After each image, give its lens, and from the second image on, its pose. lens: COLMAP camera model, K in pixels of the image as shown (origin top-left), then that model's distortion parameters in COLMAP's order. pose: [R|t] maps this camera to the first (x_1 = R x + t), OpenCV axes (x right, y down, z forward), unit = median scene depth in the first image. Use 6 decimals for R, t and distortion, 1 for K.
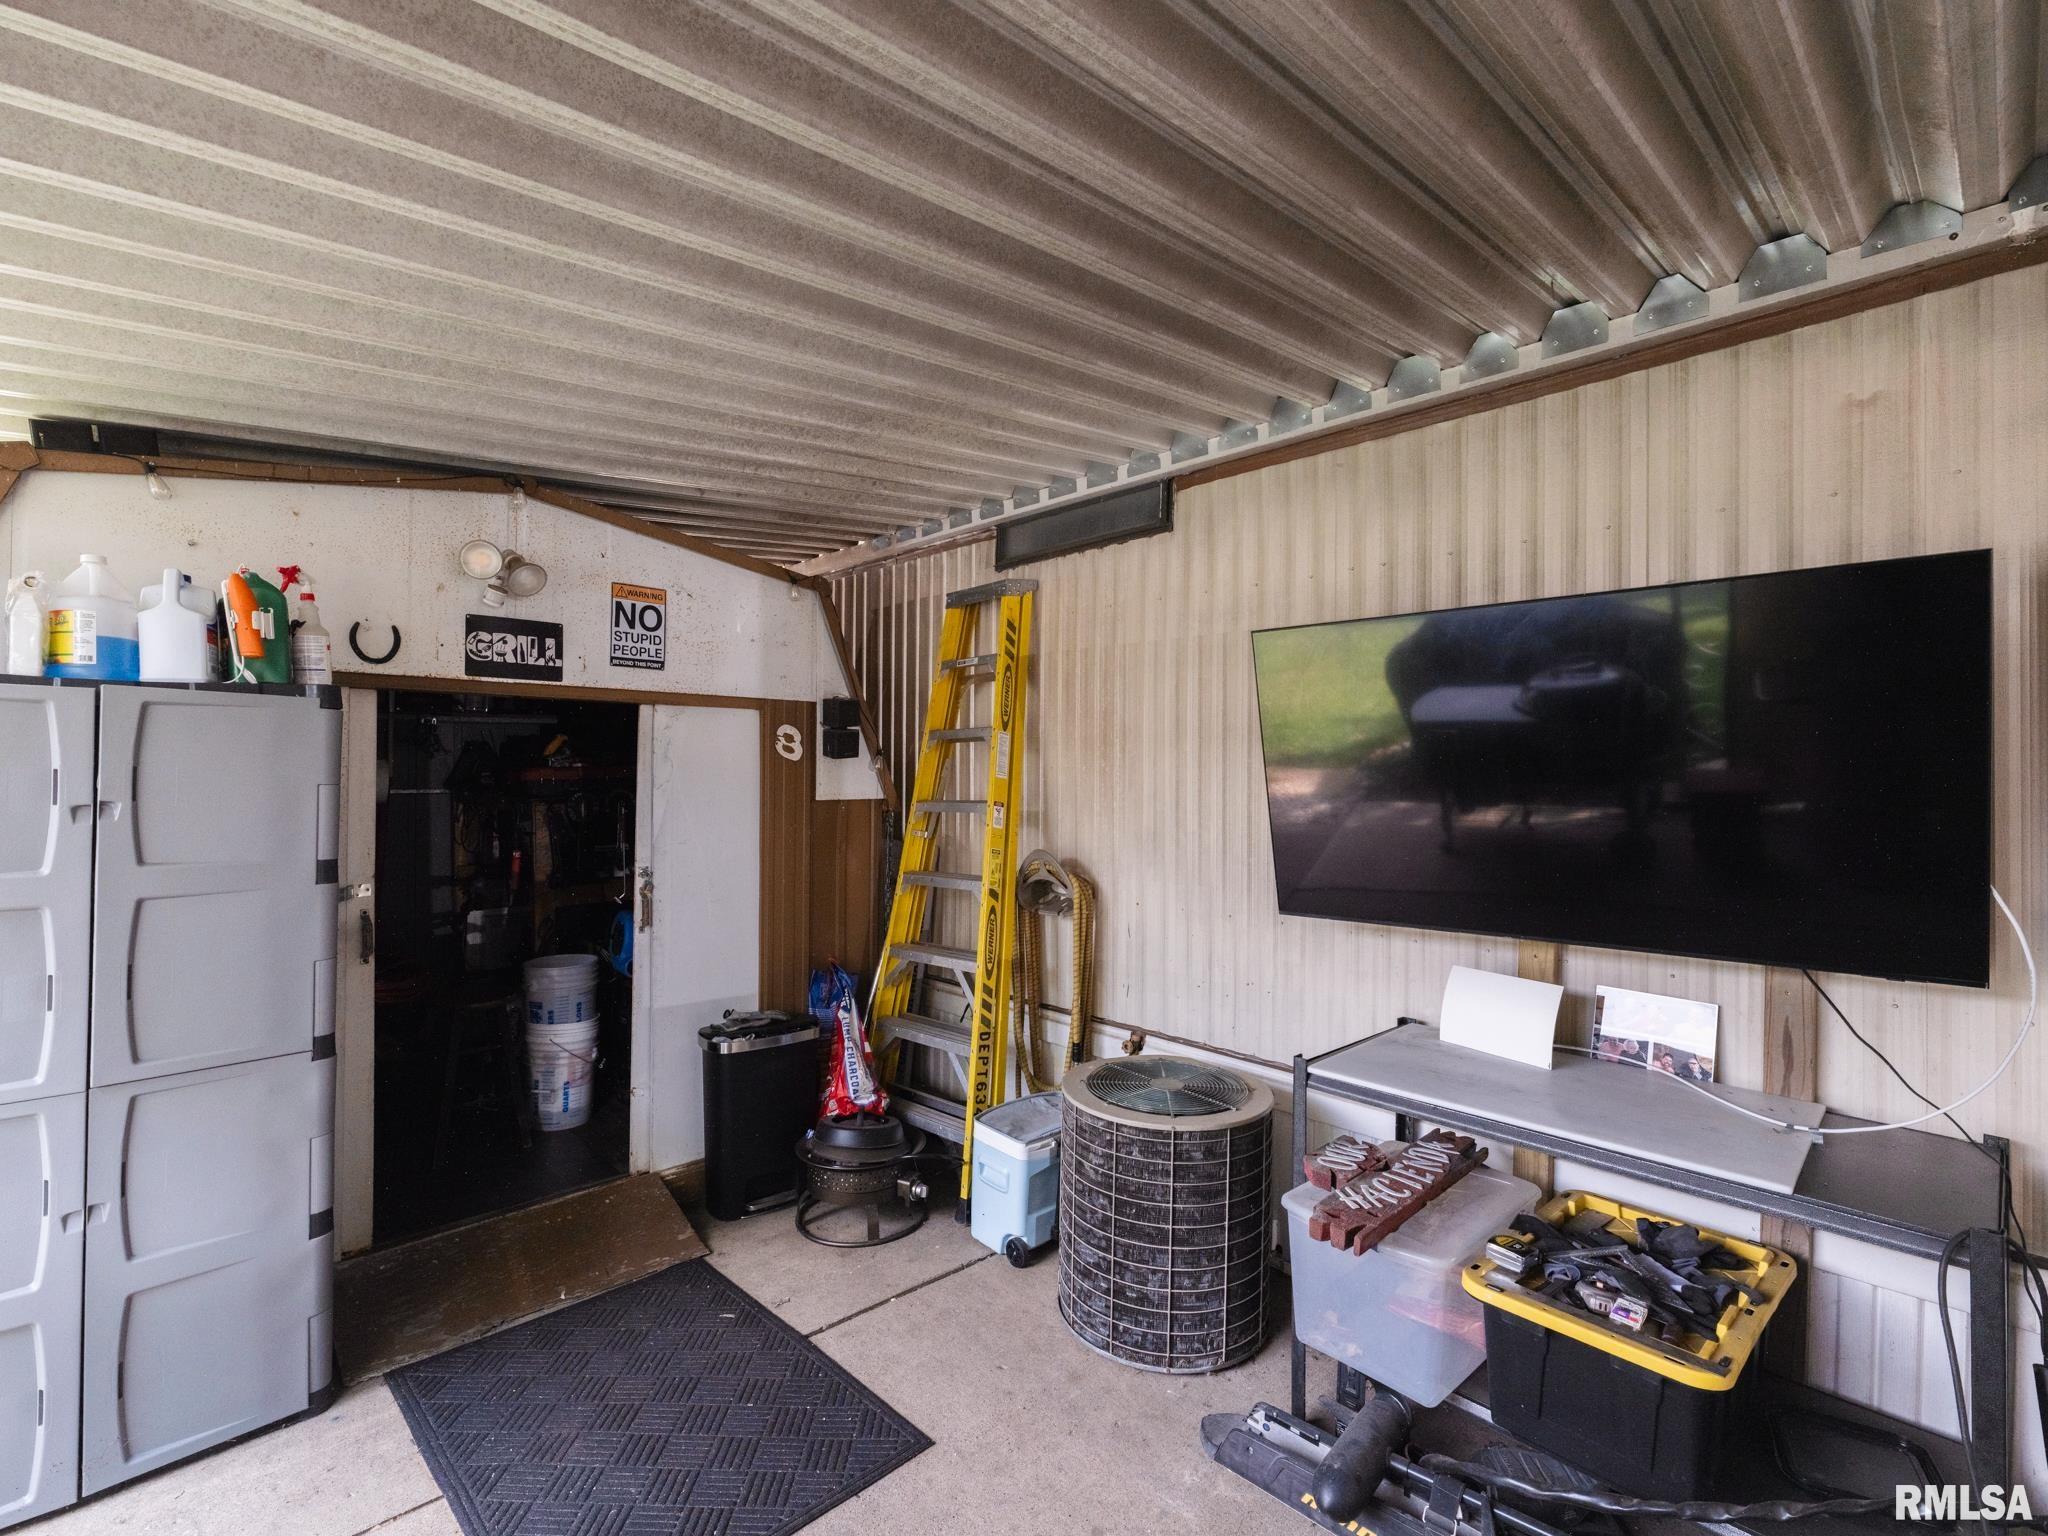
lens RADIAL K [[955.4, 0, 1008.9], [0, 955.4, 763.9], [0, 0, 1]] dist [-0.000381, 0.000769]
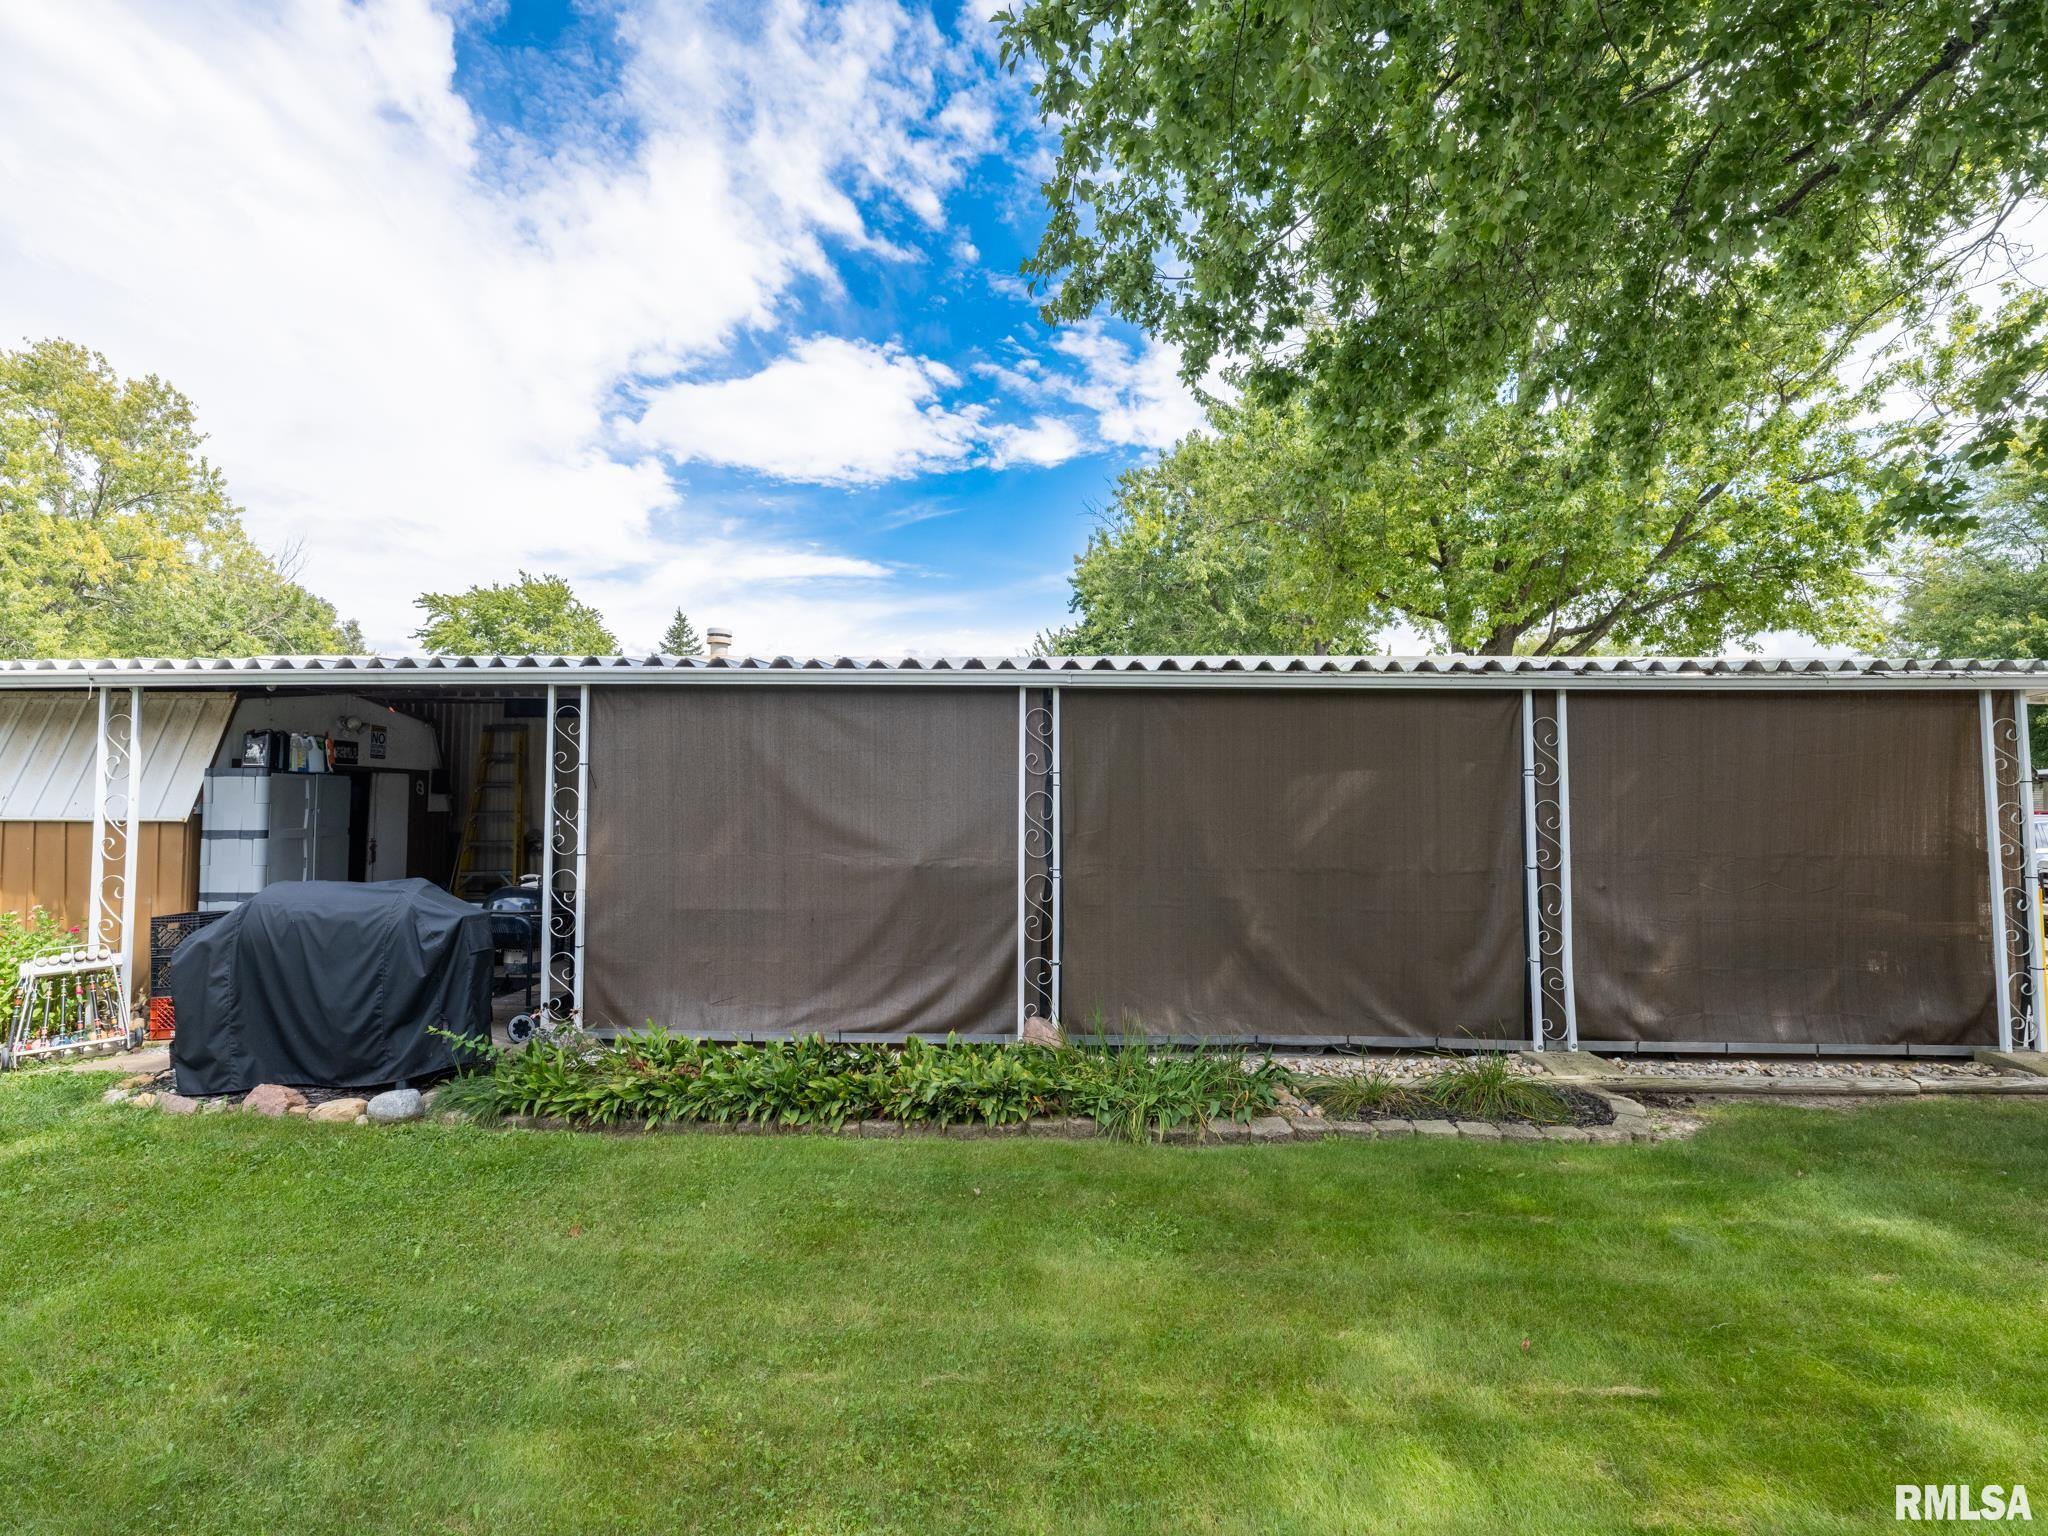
lens RADIAL K [[931.5, 0, 1021.6], [0, 931.5, 763.0], [0, 0, 1]] dist [-0.003996, 0.002114]
pose [[0.677604, 0.028917, 0.734858, -1.124104], [-0.007166, 0.999439, -0.032720, -0.022916], [-0.735392, 0.016905, 0.677431, -2.065375]]
